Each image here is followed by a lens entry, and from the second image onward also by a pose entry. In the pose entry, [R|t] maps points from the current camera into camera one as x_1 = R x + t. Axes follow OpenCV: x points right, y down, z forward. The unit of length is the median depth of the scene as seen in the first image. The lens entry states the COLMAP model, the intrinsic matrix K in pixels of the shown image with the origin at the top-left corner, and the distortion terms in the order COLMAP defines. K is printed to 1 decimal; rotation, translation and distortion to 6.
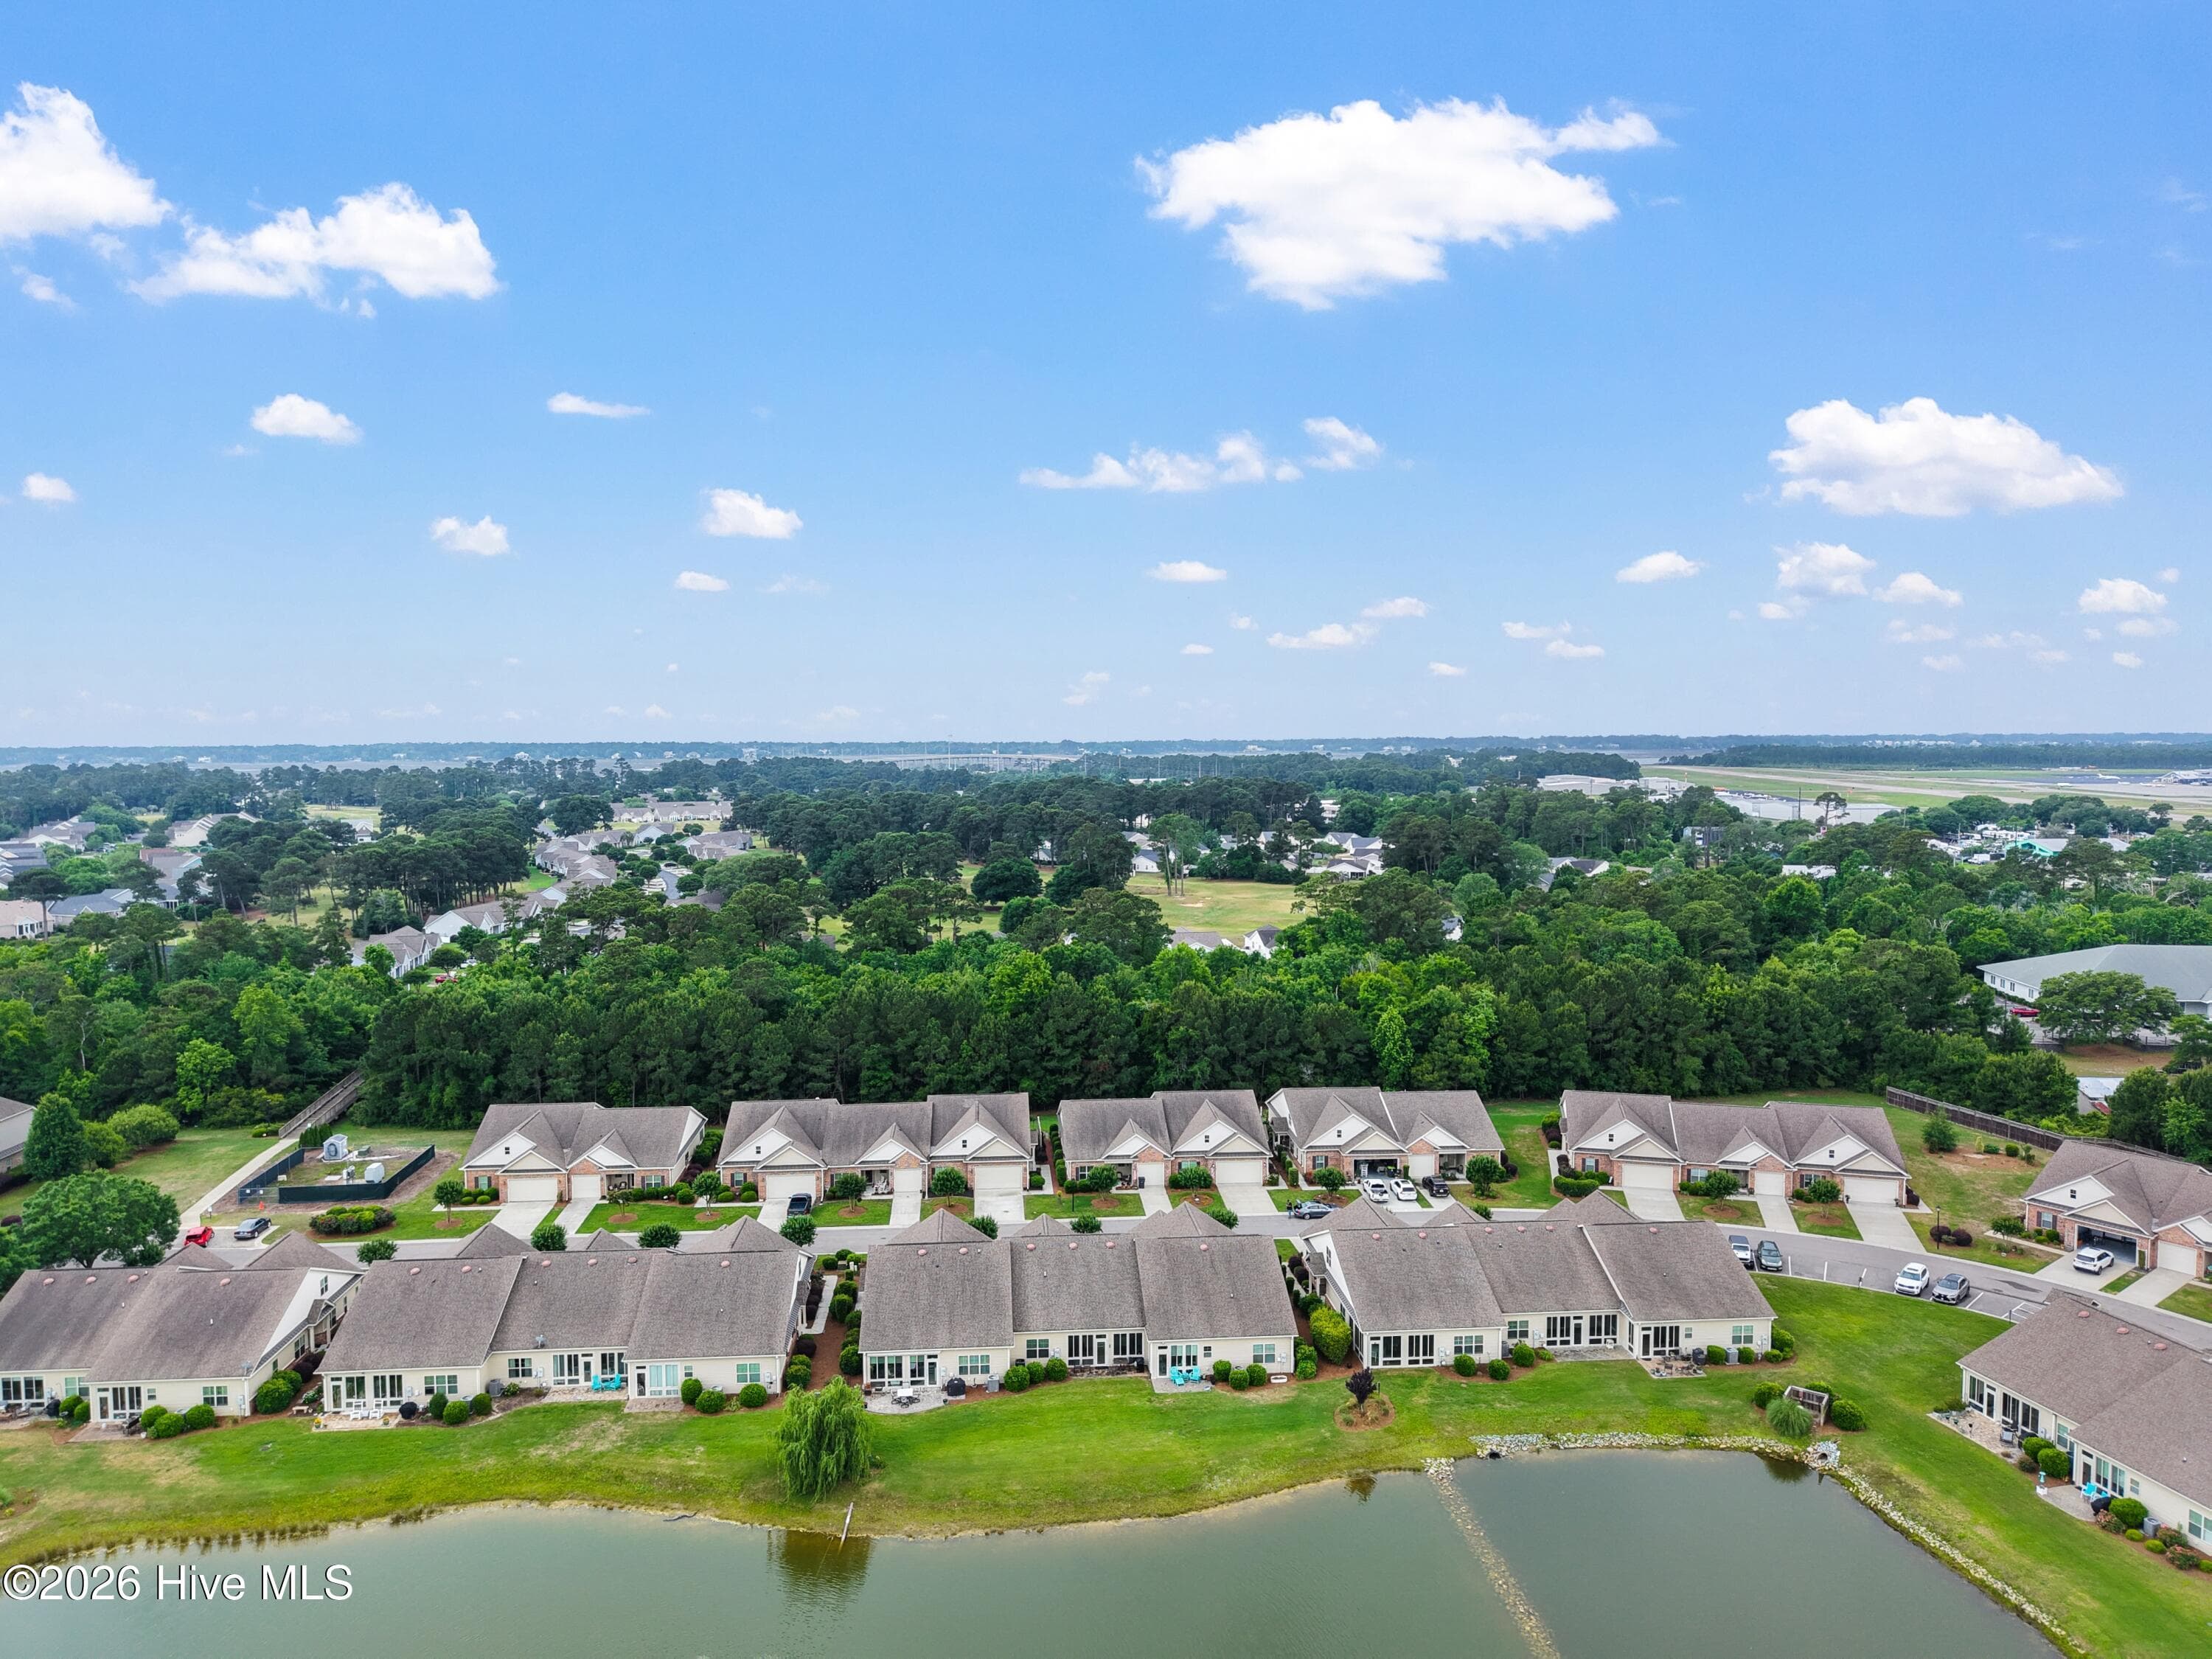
lens RADIAL K [[1488.8, 0, 1108.0], [0, 1488.8, 823.1], [0, 0, 1]] dist [0.019648, -0.020778]
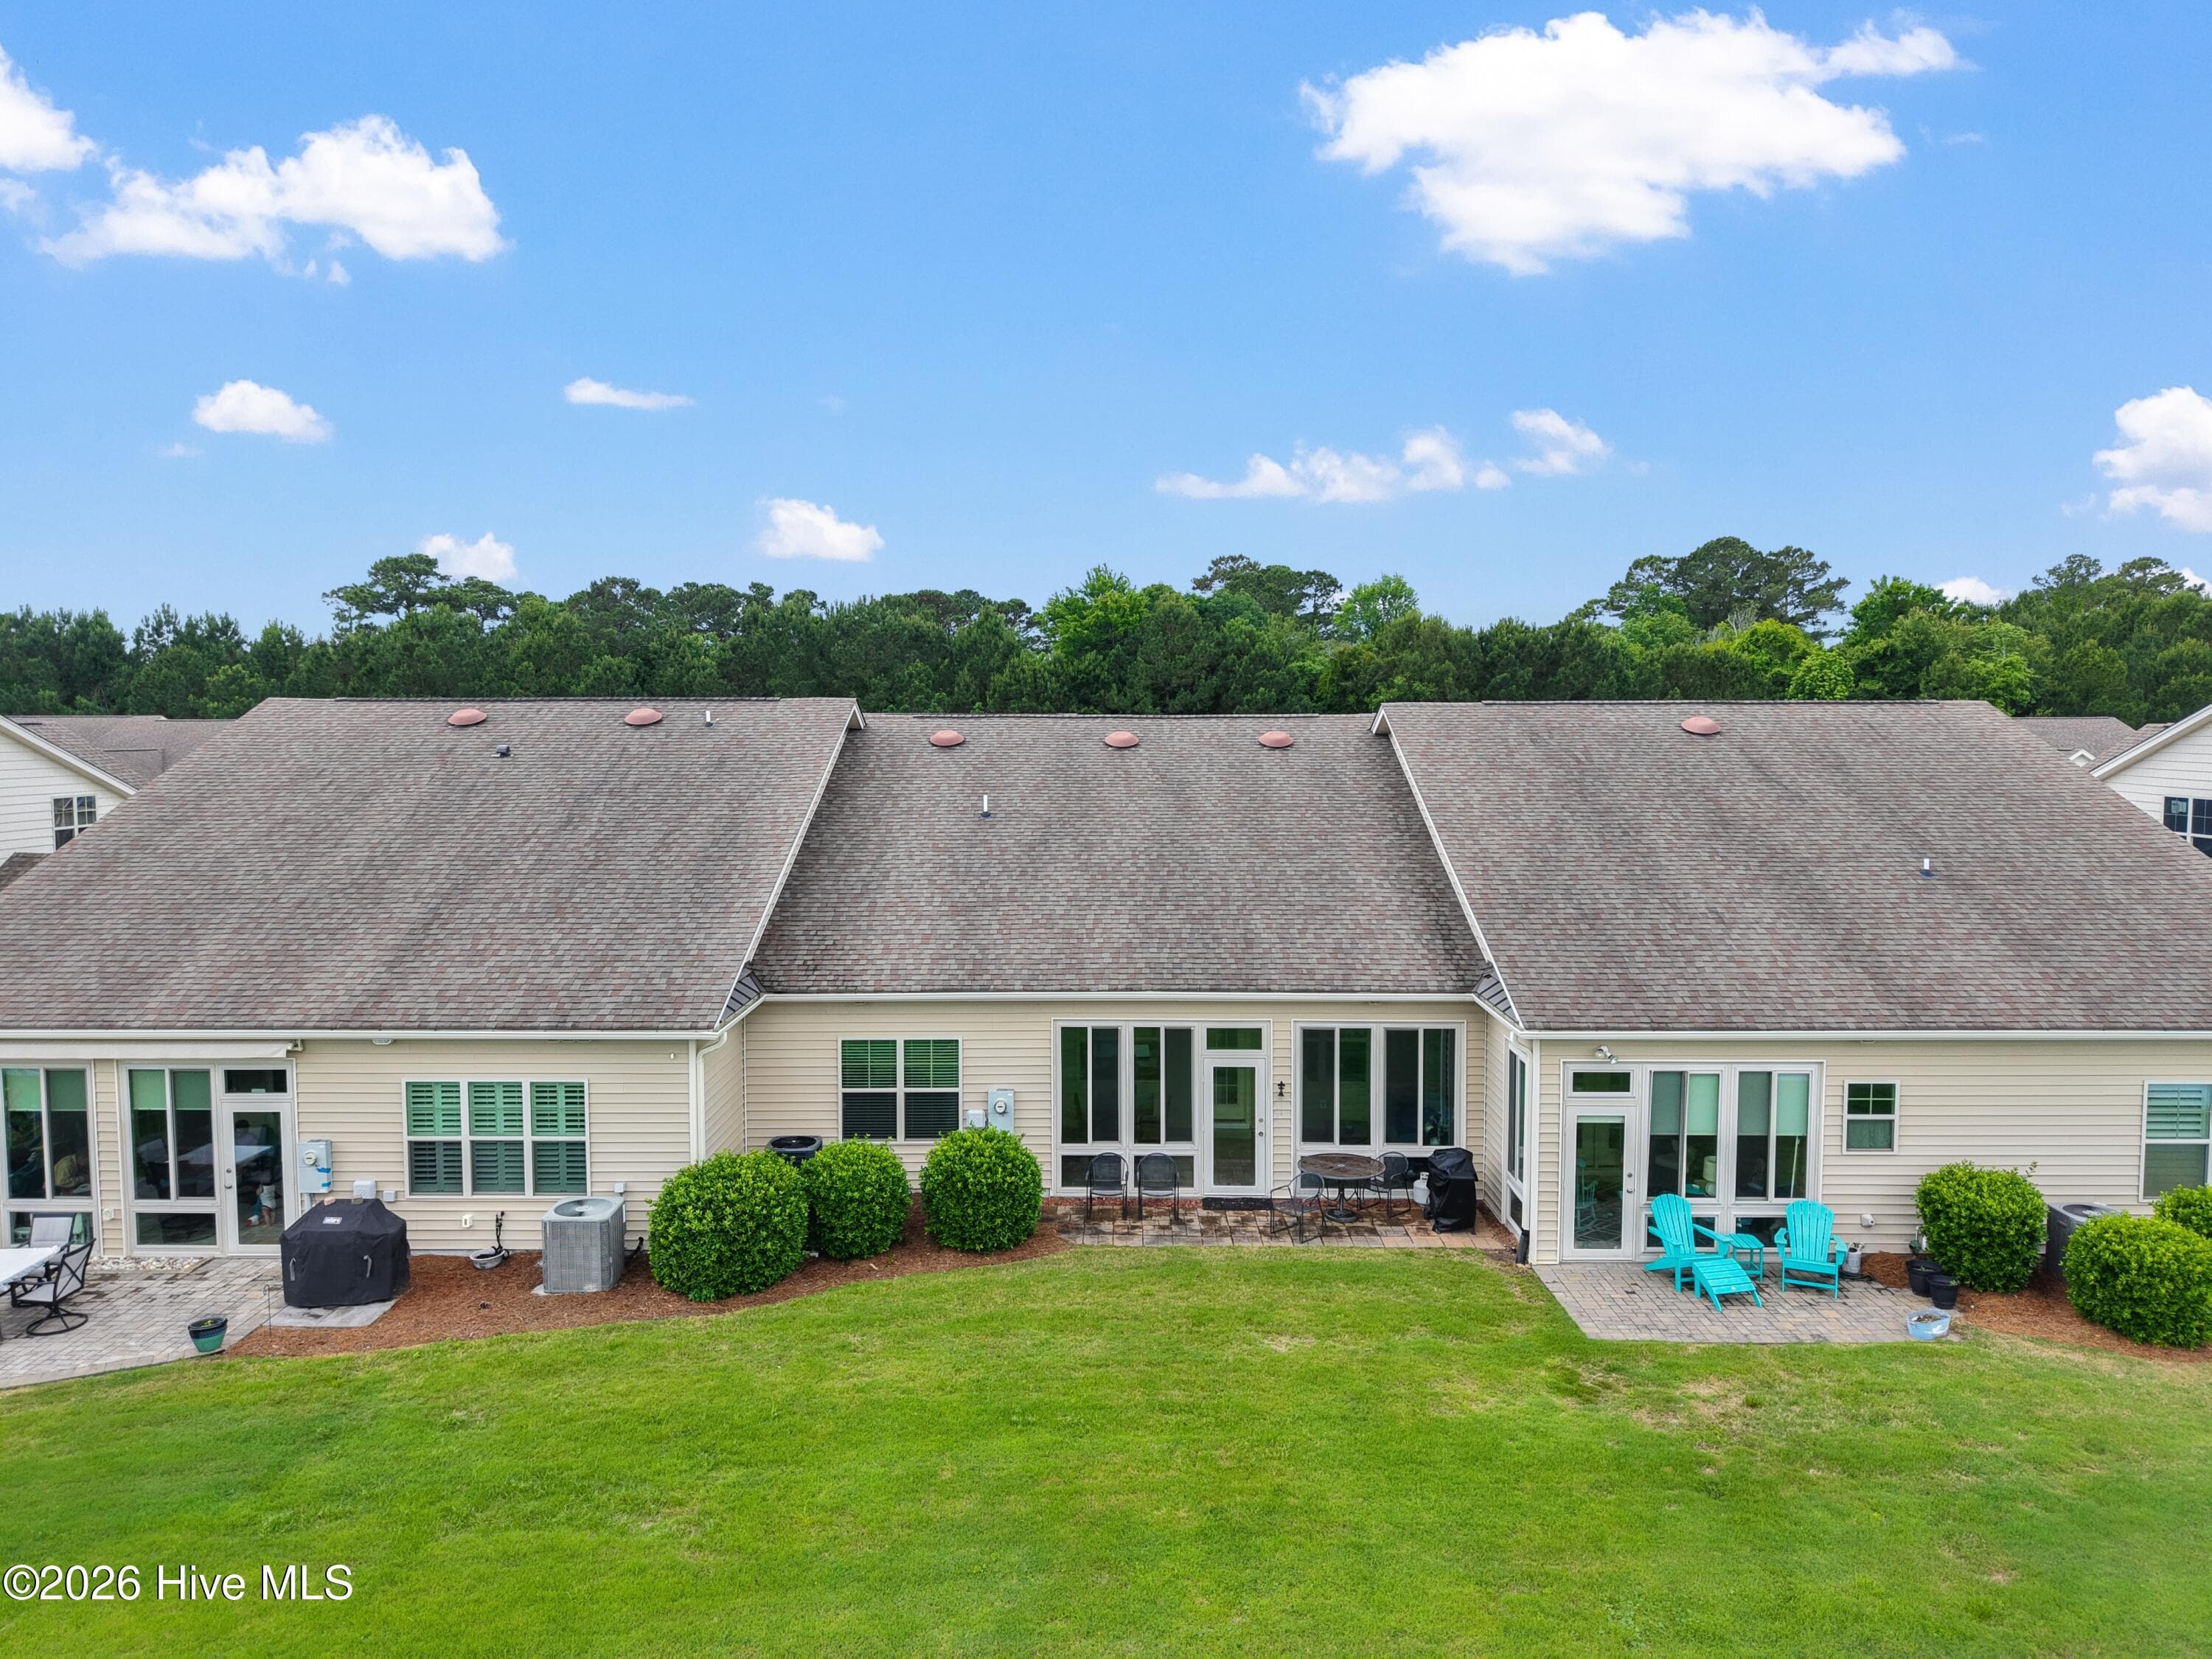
lens RADIAL K [[1488.8, 0, 1108.0], [0, 1488.8, 823.1], [0, 0, 1]] dist [0.019648, -0.020778]
pose [[0.995788, 0.009105, -0.091227, -0.003808], [-0.008842, 0.999956, 0.003289, 0.316123], [0.091253, -0.002468, 0.995825, 0.810915]]
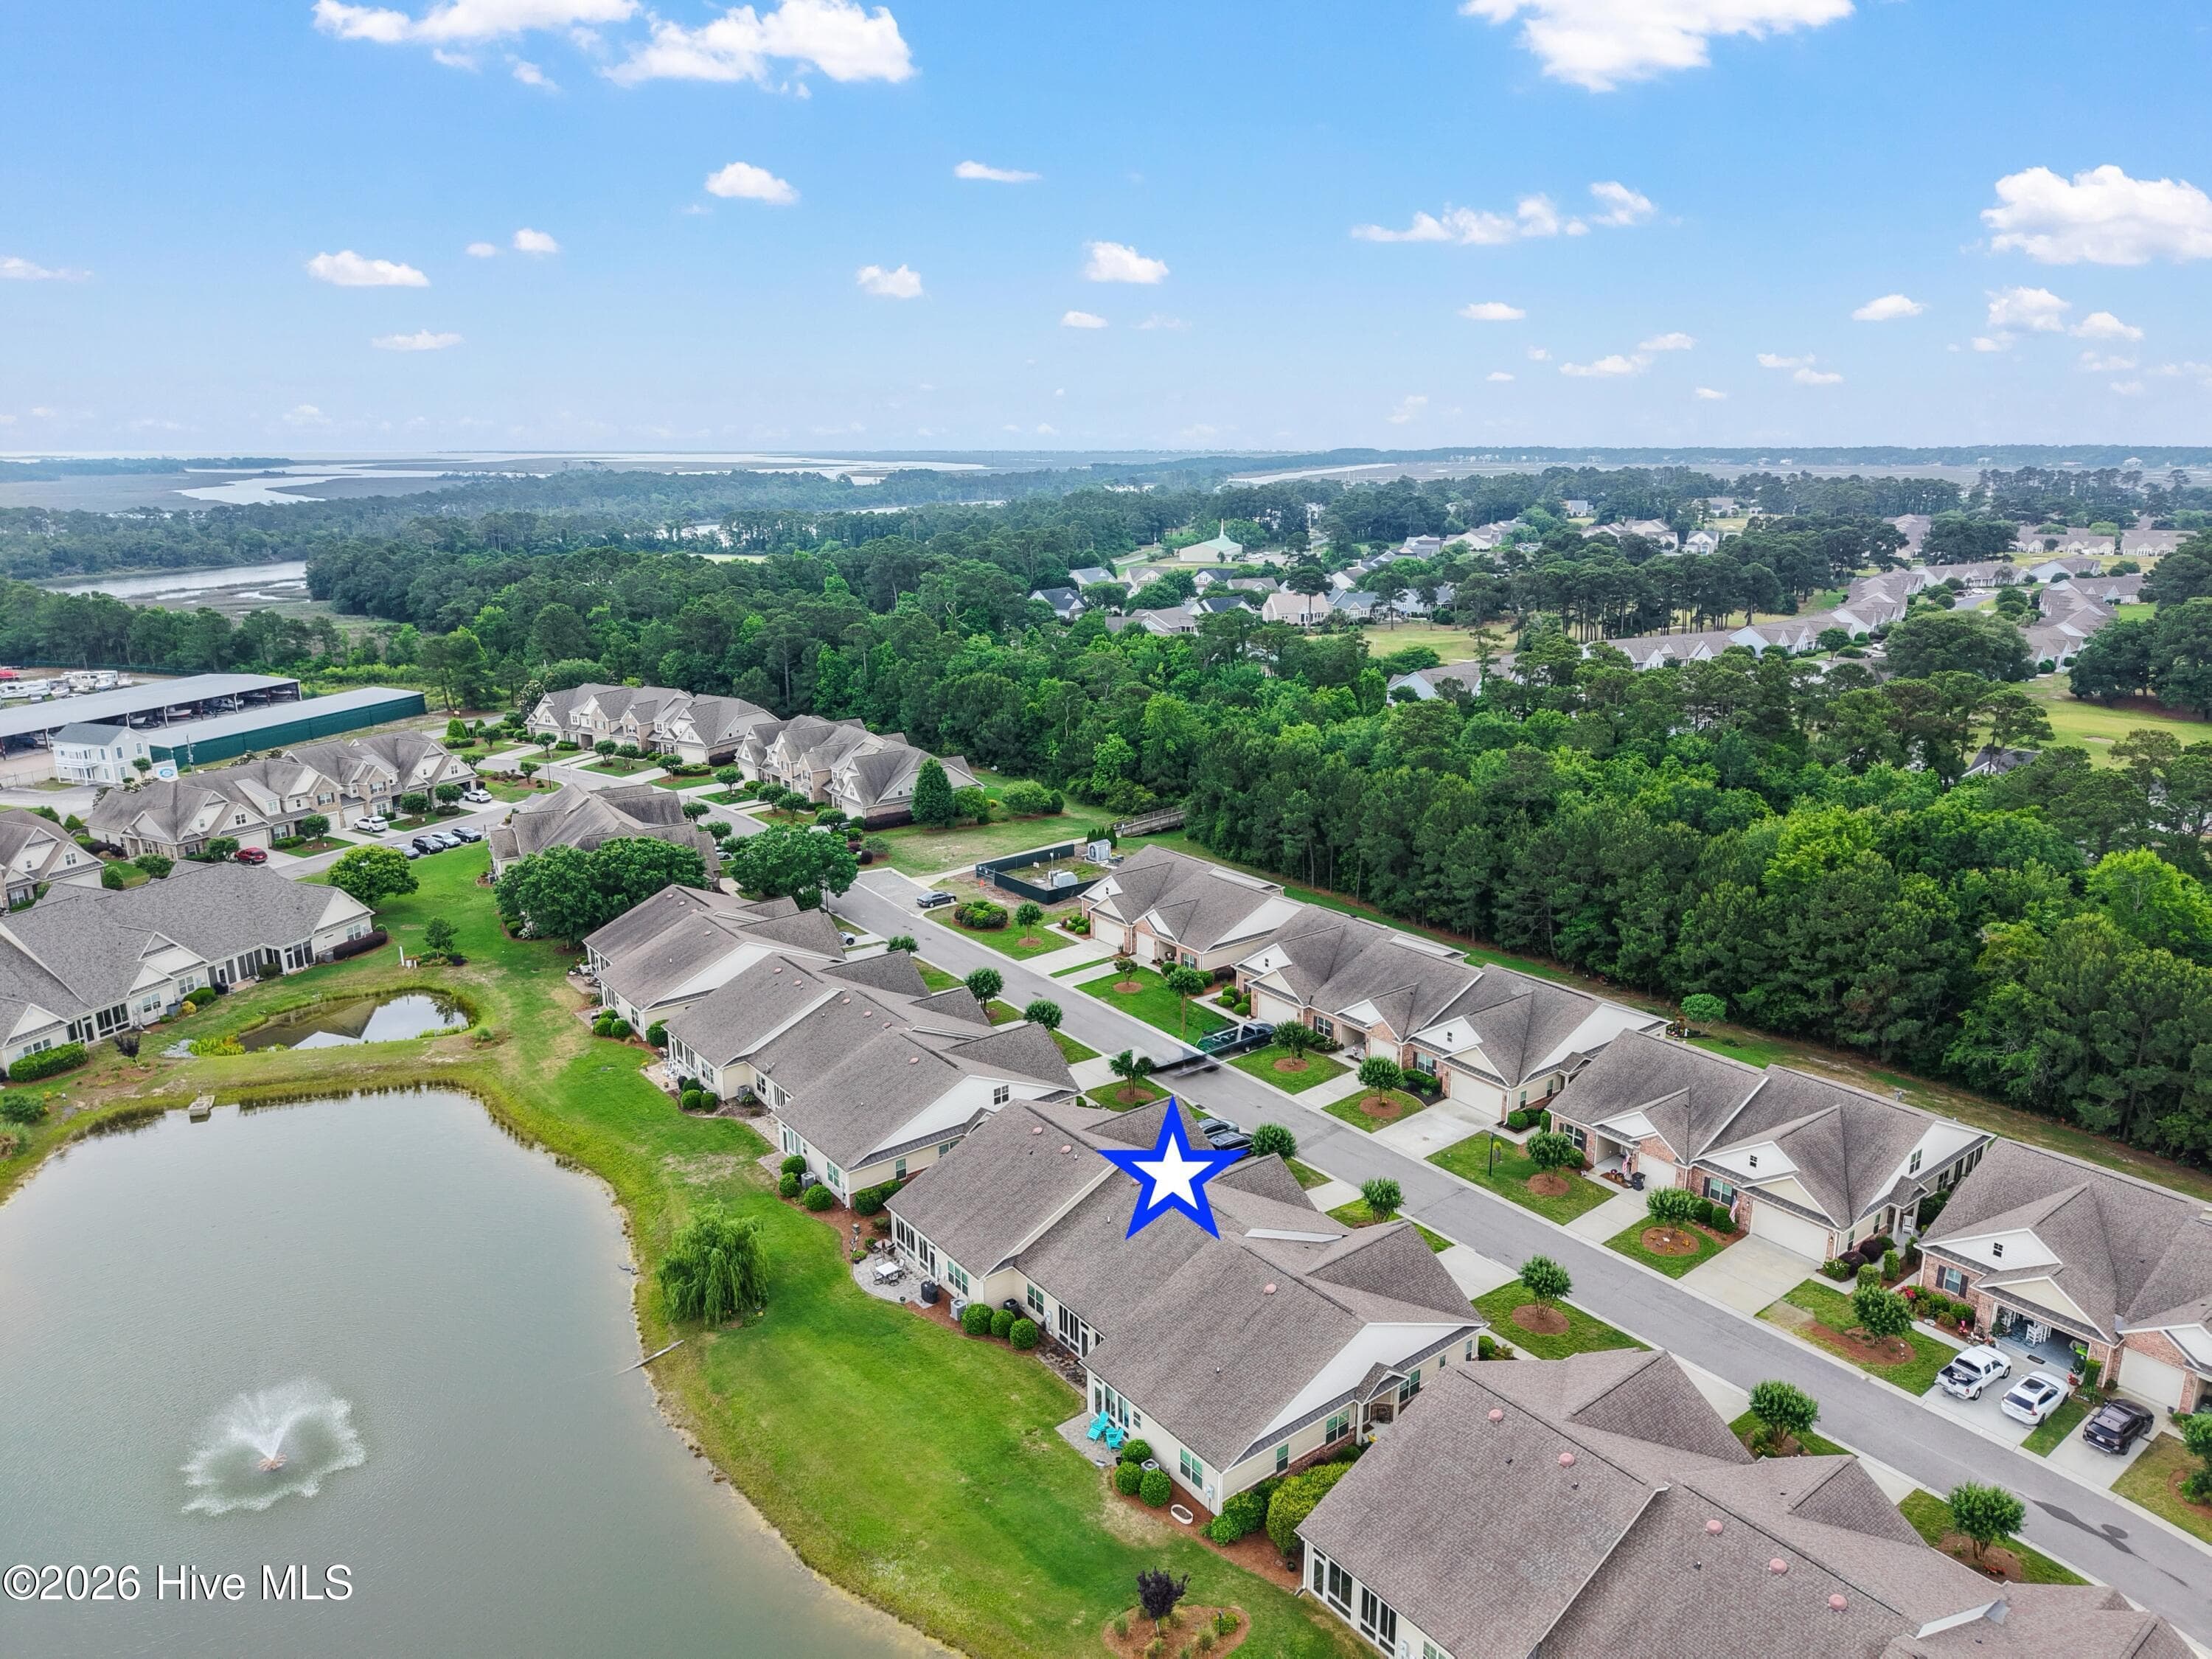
lens RADIAL K [[1488.8, 0, 1108.0], [0, 1488.8, 823.1], [0, 0, 1]] dist [0.019648, -0.020778]
pose [[0.535897, 0.214965, -0.816459, 0.559232], [-0.051957, 0.973607, 0.222237, -0.069128], [0.842683, -0.076675, 0.532922, 0.629235]]
